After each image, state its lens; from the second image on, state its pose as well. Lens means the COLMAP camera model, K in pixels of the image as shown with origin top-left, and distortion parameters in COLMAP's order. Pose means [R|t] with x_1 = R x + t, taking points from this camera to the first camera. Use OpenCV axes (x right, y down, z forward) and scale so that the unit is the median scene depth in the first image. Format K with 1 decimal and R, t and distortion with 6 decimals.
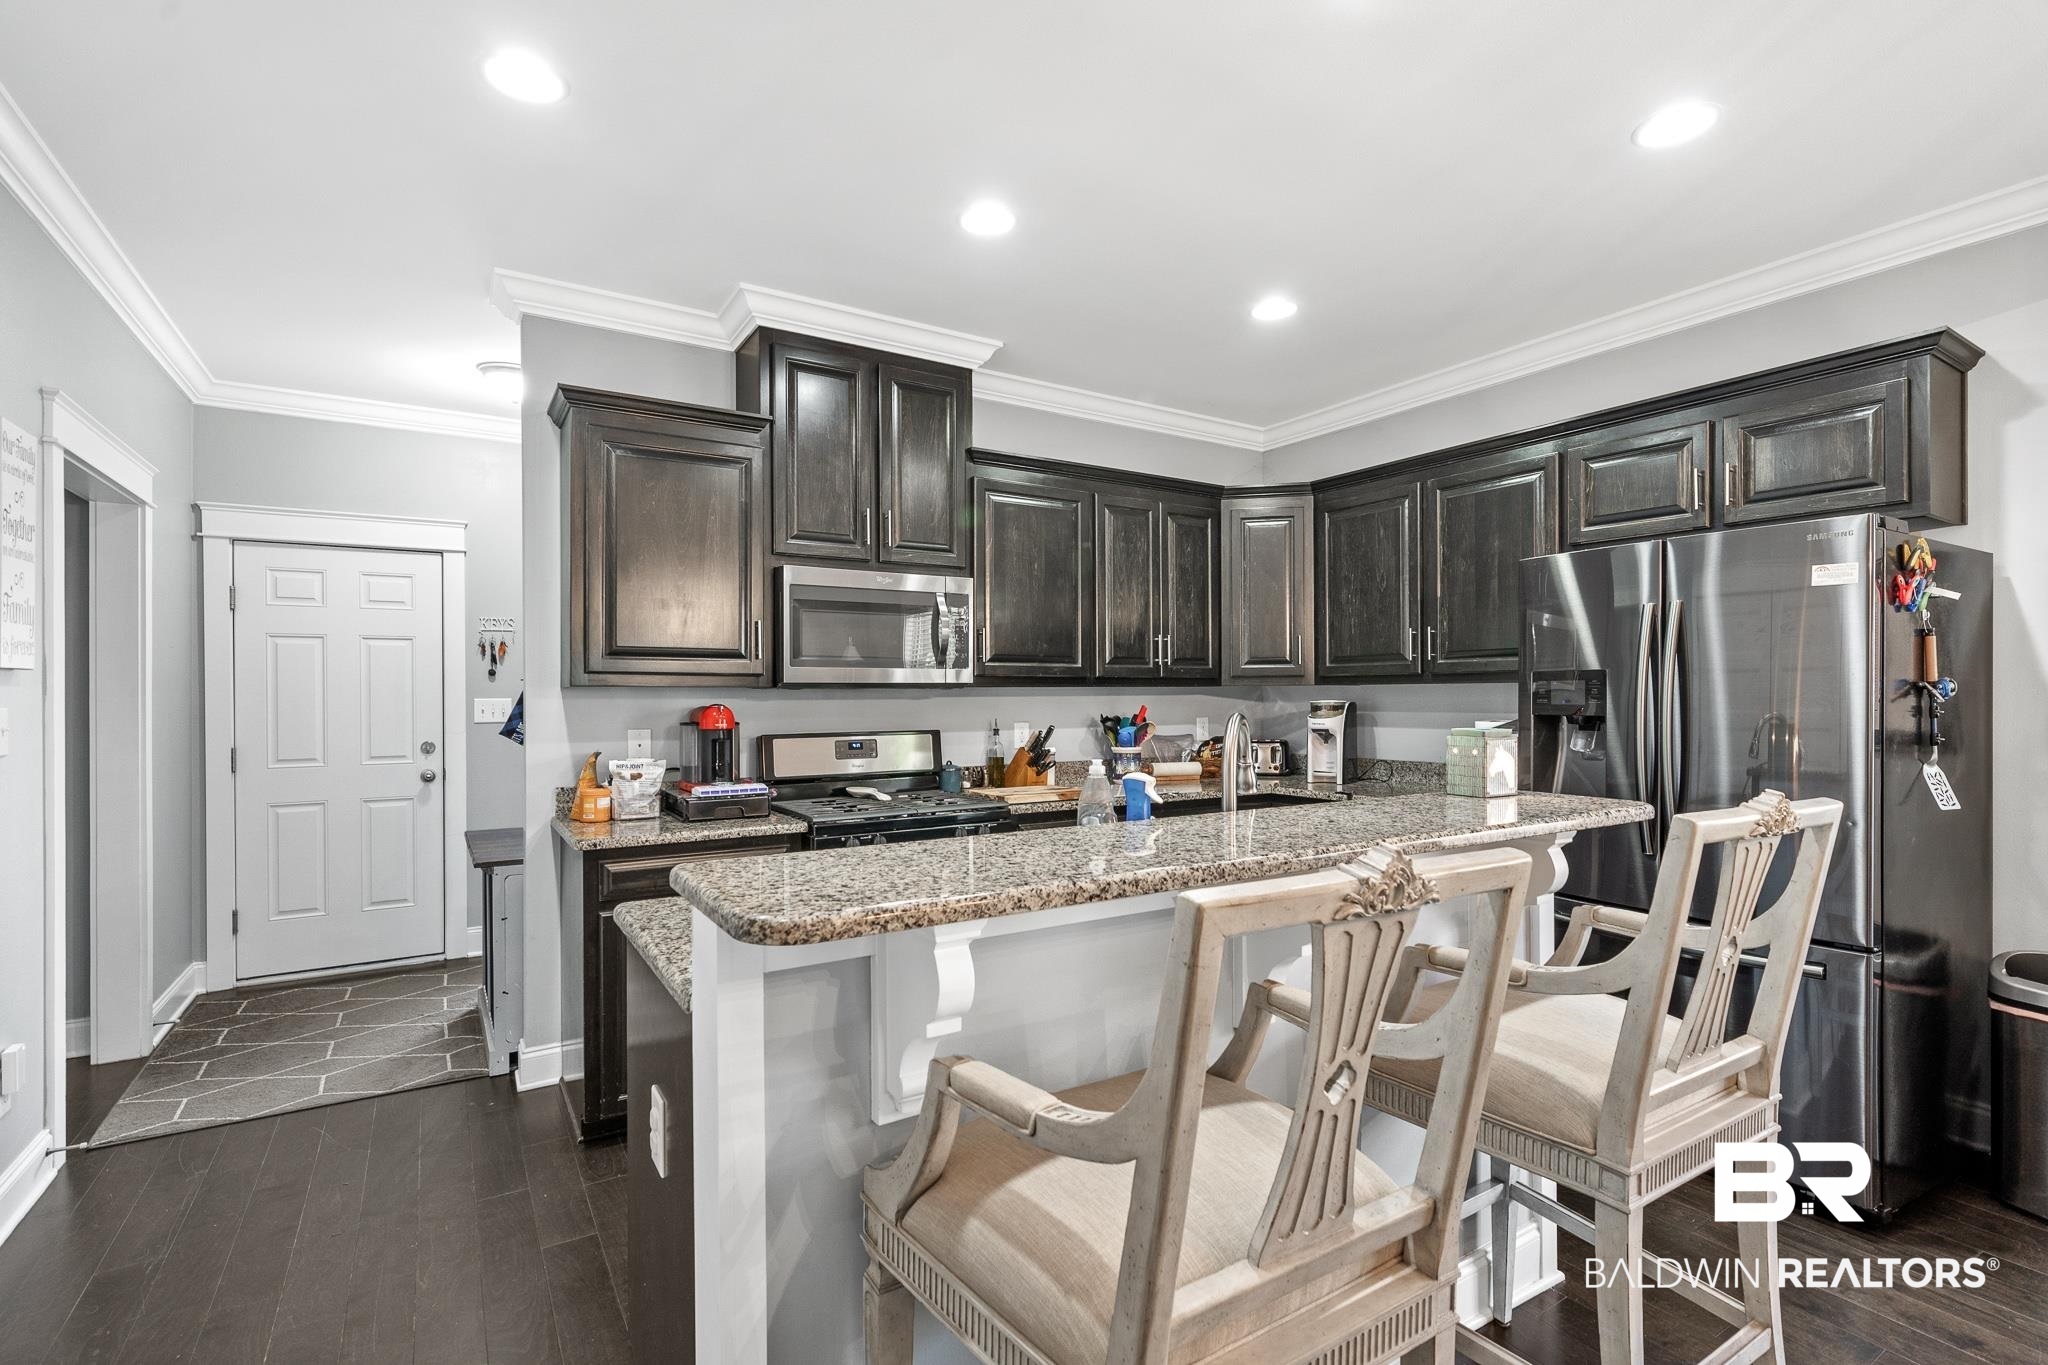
lens RADIAL K [[952.8, 0, 1028.0], [0, 952.8, 688.2], [0, 0, 1]] dist [0.005884, 0.000540]
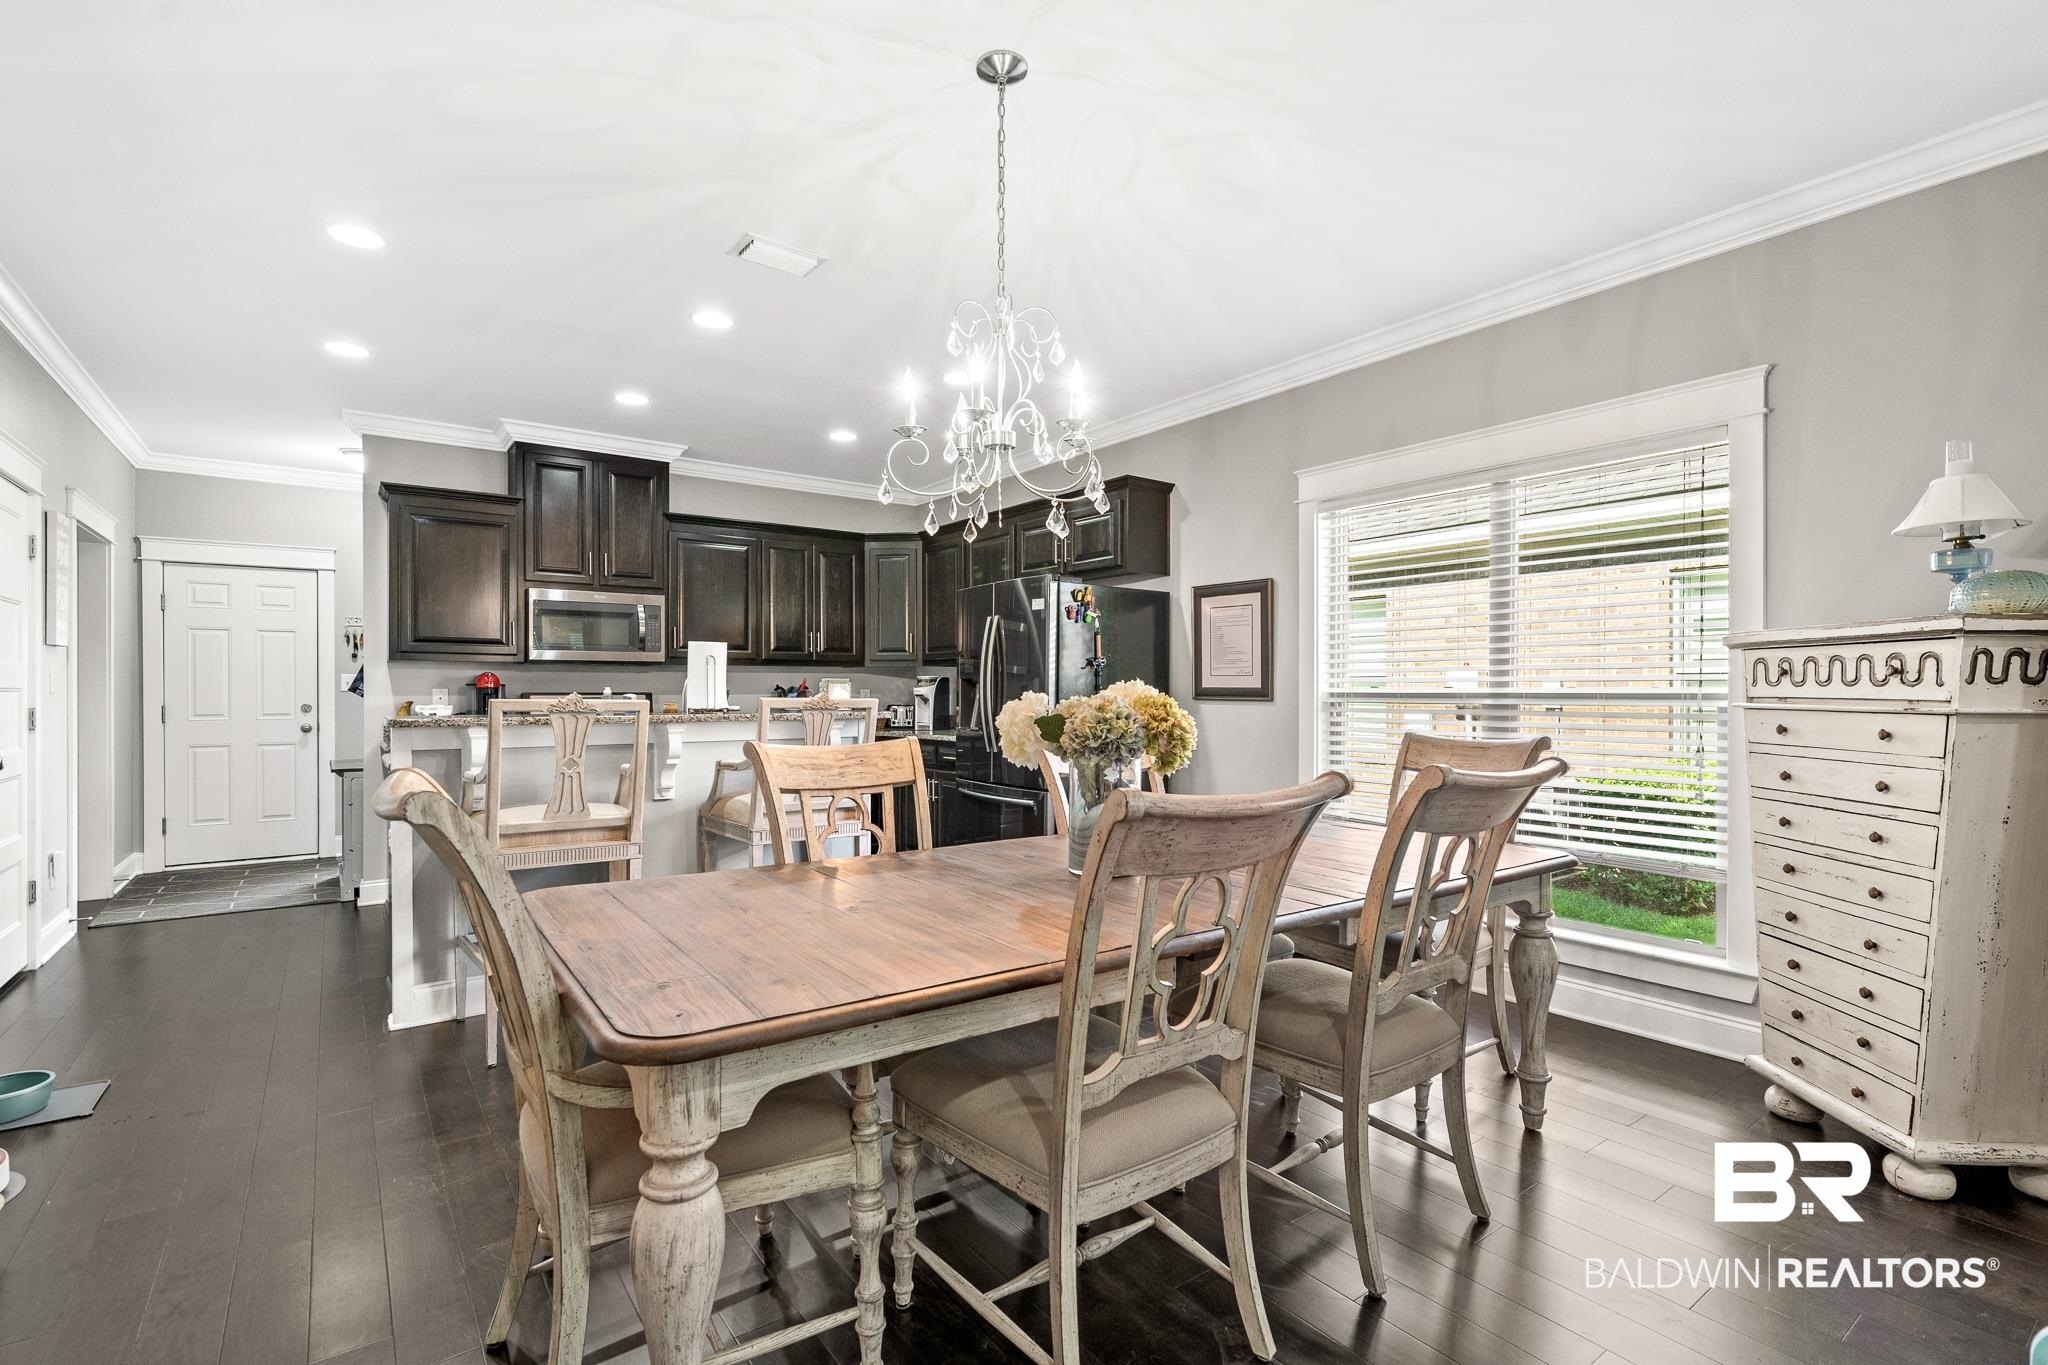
lens RADIAL K [[952.8, 0, 1023.0], [0, 952.8, 683.5], [0, 0, 1]] dist [0.005884, 0.000540]
pose [[0.997559, 0.003004, 0.069760, 0.410810], [-0.002929, 0.999995, -0.001168, 0.029927], [-0.069763, 0.000961, 0.997563, -0.602216]]
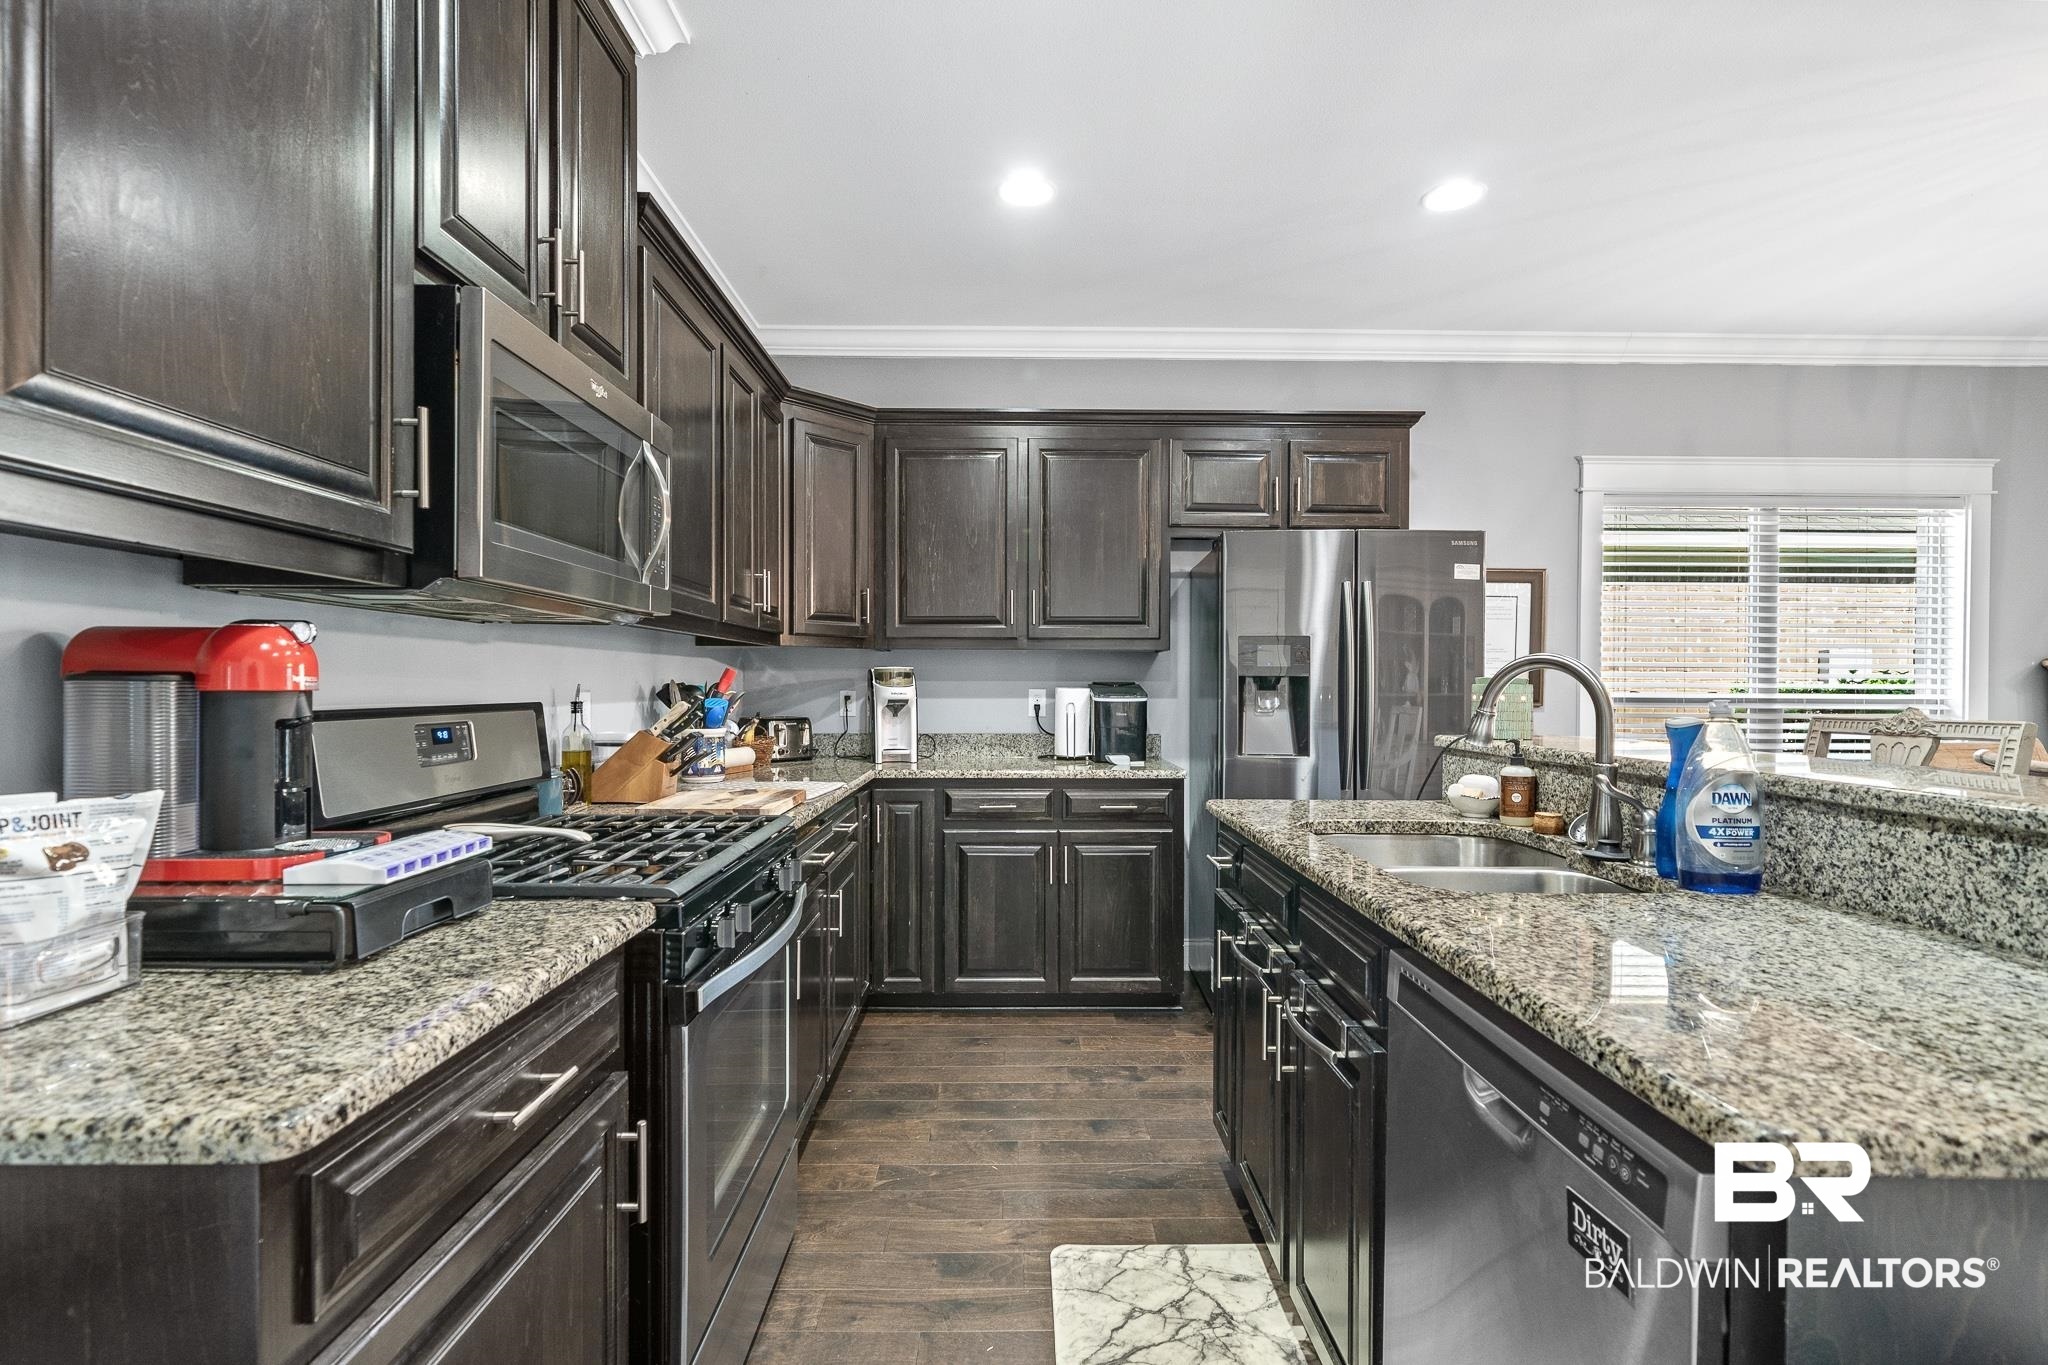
lens RADIAL K [[952.8, 0, 1010.5], [0, 952.8, 698.6], [0, 0, 1]] dist [0.005884, 0.000540]
pose [[0.483448, -0.007223, 0.875343, -0.449772], [0.003847, 0.999974, 0.006127, 0.042456], [-0.875365, 0.000405, 0.483463, 0.560852]]
